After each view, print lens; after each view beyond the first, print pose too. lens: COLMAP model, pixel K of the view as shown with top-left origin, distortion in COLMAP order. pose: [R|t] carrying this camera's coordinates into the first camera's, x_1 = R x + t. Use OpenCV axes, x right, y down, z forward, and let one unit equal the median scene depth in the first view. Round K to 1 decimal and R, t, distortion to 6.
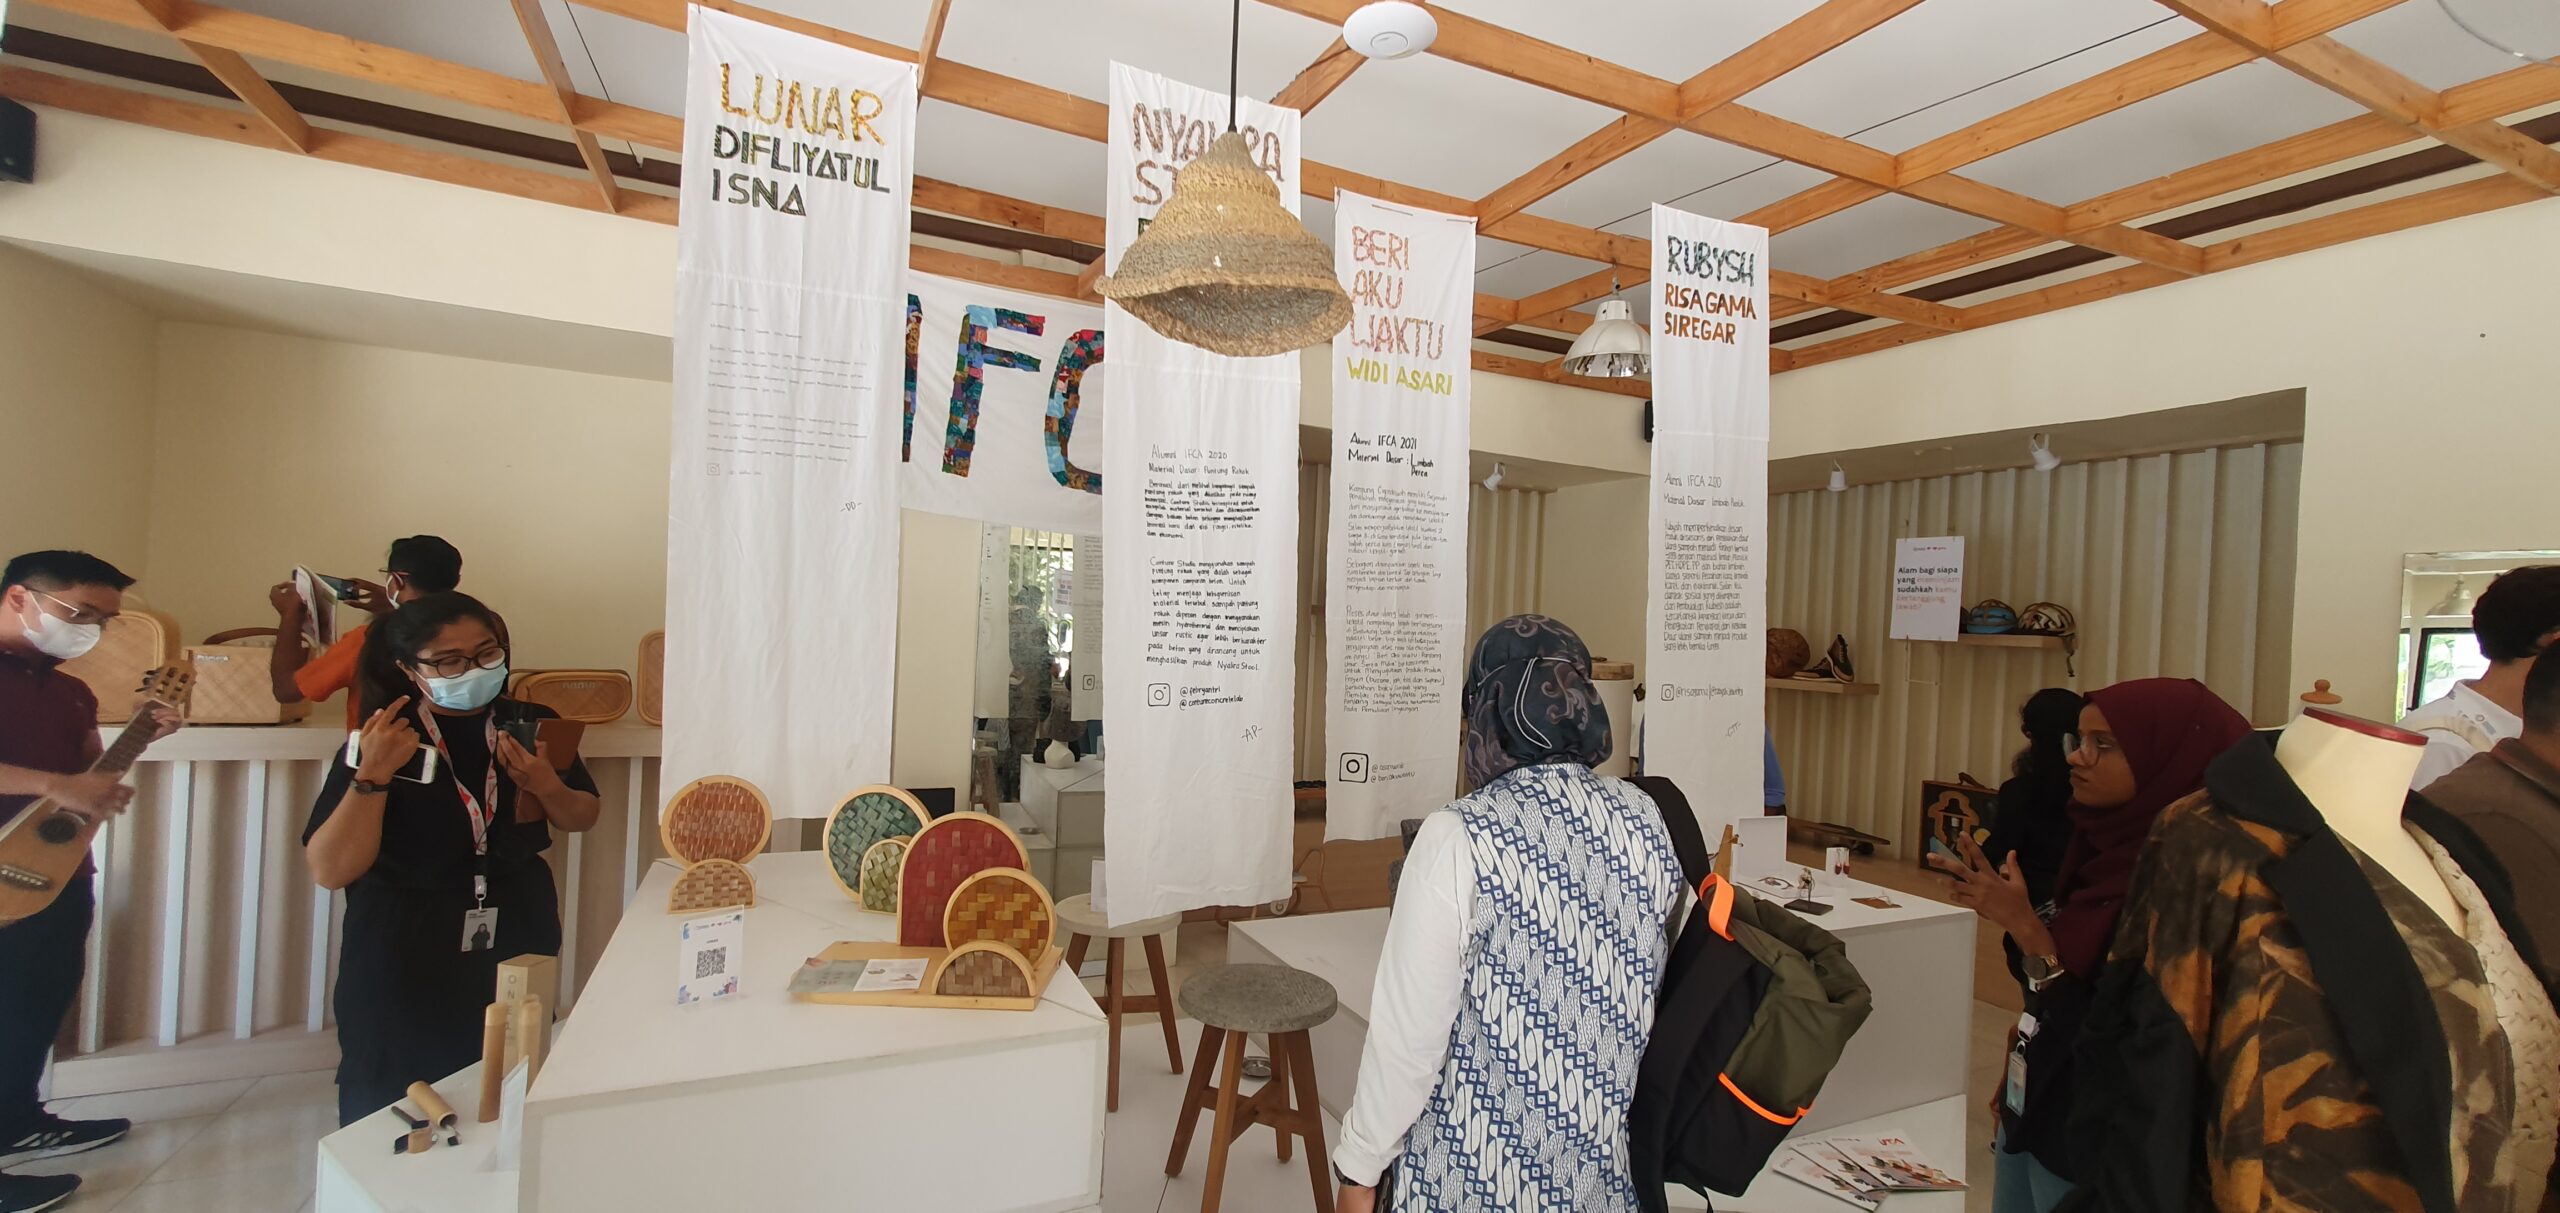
lens RADIAL K [[1094.6, 0, 1280.0], [0, 1094.6, 606.5], [0, 0, 1]] dist [0.094291, -0.052584]
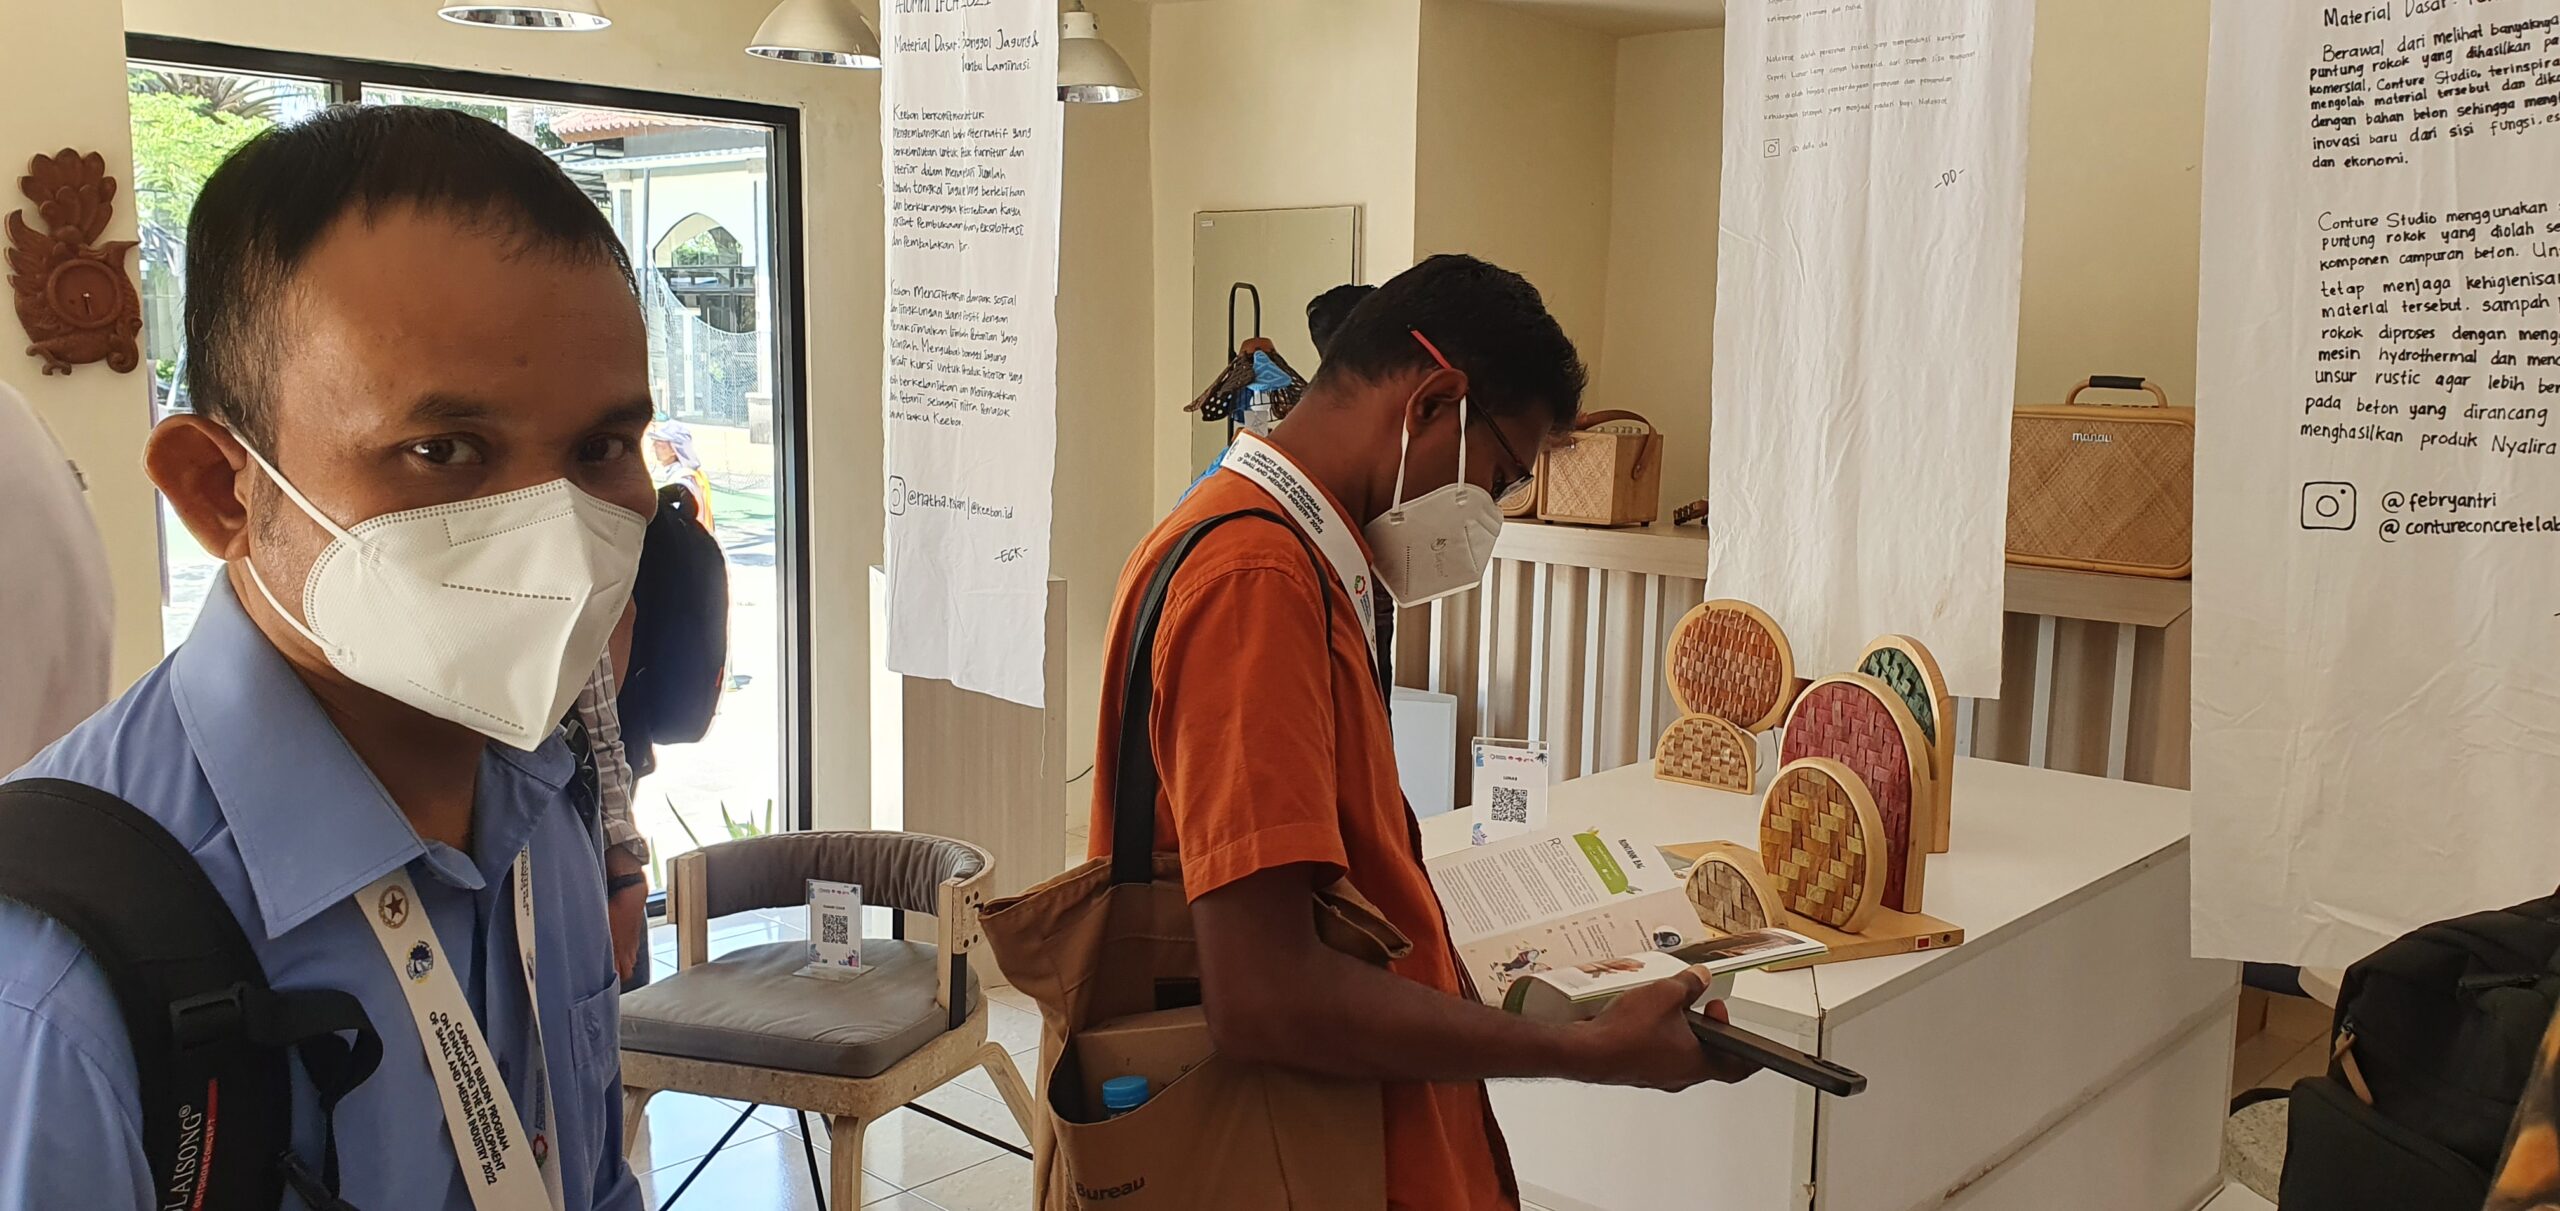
lens RADIAL K [[2088.0, 0, 1187.3], [0, 2088.0, 615.2], [0, 0, 1]] dist [-0.002576, 0.085786]
pose [[0.386986, 0.078297, -0.918755, 0.523650], [0.009891, 0.995979, 0.089044, 0.040501], [0.922033, -0.043546, 0.384655, 0.185275]]
